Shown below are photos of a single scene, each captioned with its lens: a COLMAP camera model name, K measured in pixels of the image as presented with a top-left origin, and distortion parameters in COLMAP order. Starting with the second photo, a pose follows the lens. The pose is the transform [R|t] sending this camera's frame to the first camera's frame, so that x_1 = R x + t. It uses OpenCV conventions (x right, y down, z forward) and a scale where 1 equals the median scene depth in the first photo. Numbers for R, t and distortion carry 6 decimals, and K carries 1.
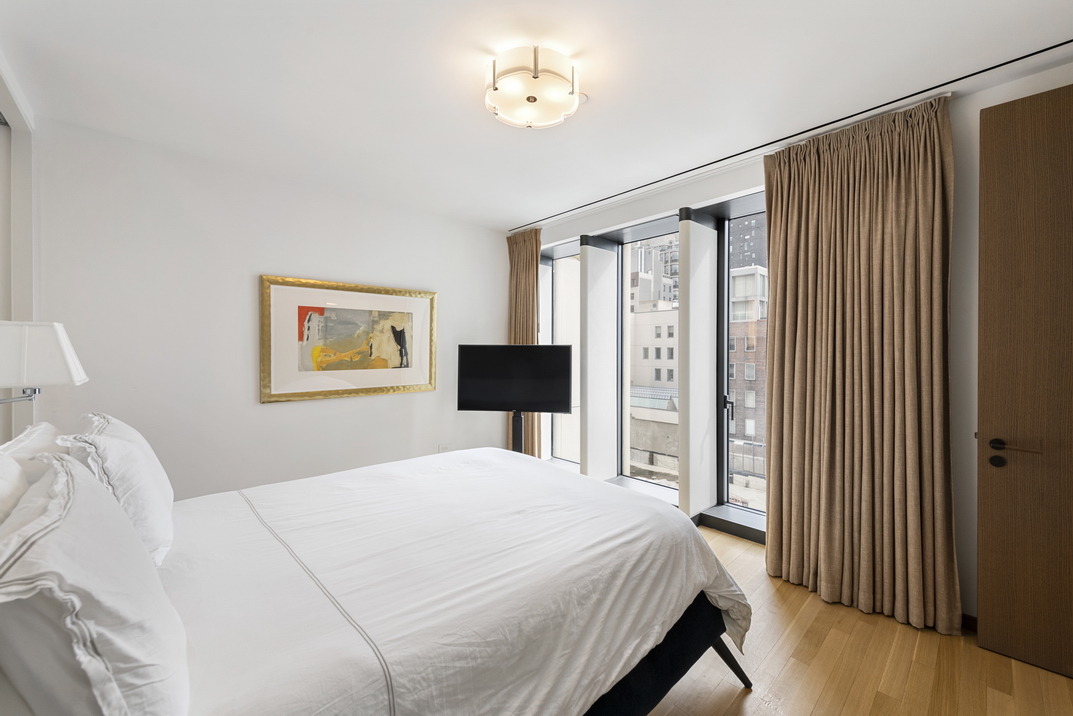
lens RADIAL K [[428.0, 0, 537.4], [0, 428.0, 356.6], [0, 0, 1]] dist [0.007290, -0.000112]
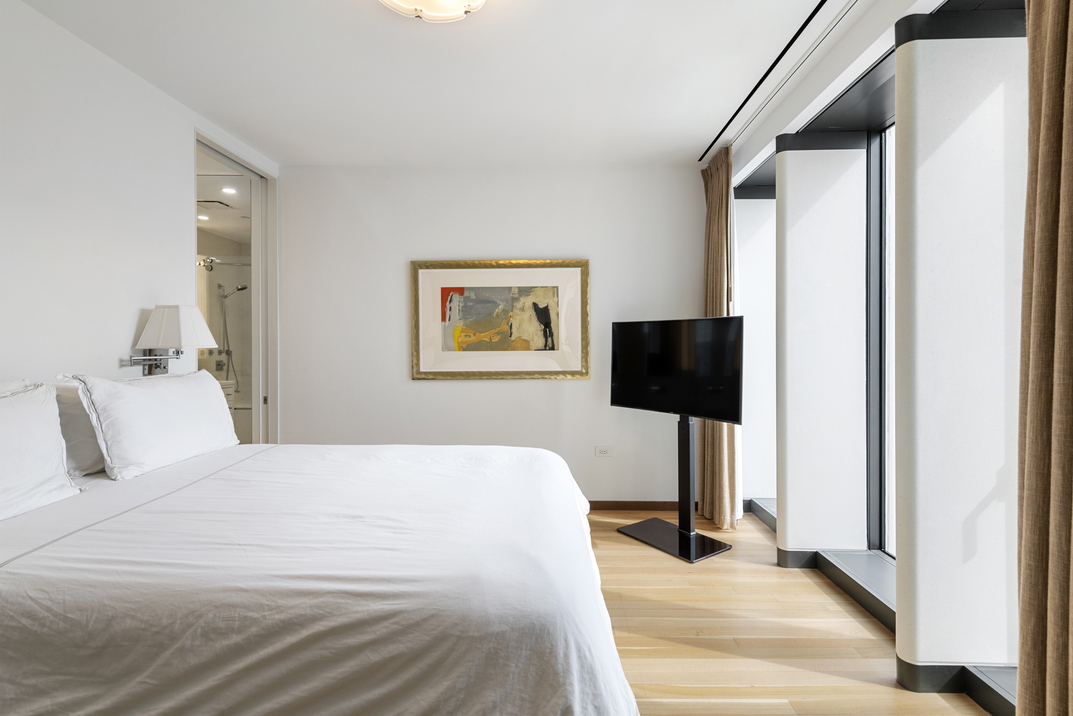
lens RADIAL K [[496.3, 0, 540.8], [0, 496.3, 352.3], [0, 0, 1]] dist [0.009279, -0.001552]
pose [[0.714447, 0.010465, -0.699611, 0.448280], [-0.008801, 0.999943, 0.005971, 0.028447], [0.699634, 0.001891, 0.714499, 0.314137]]
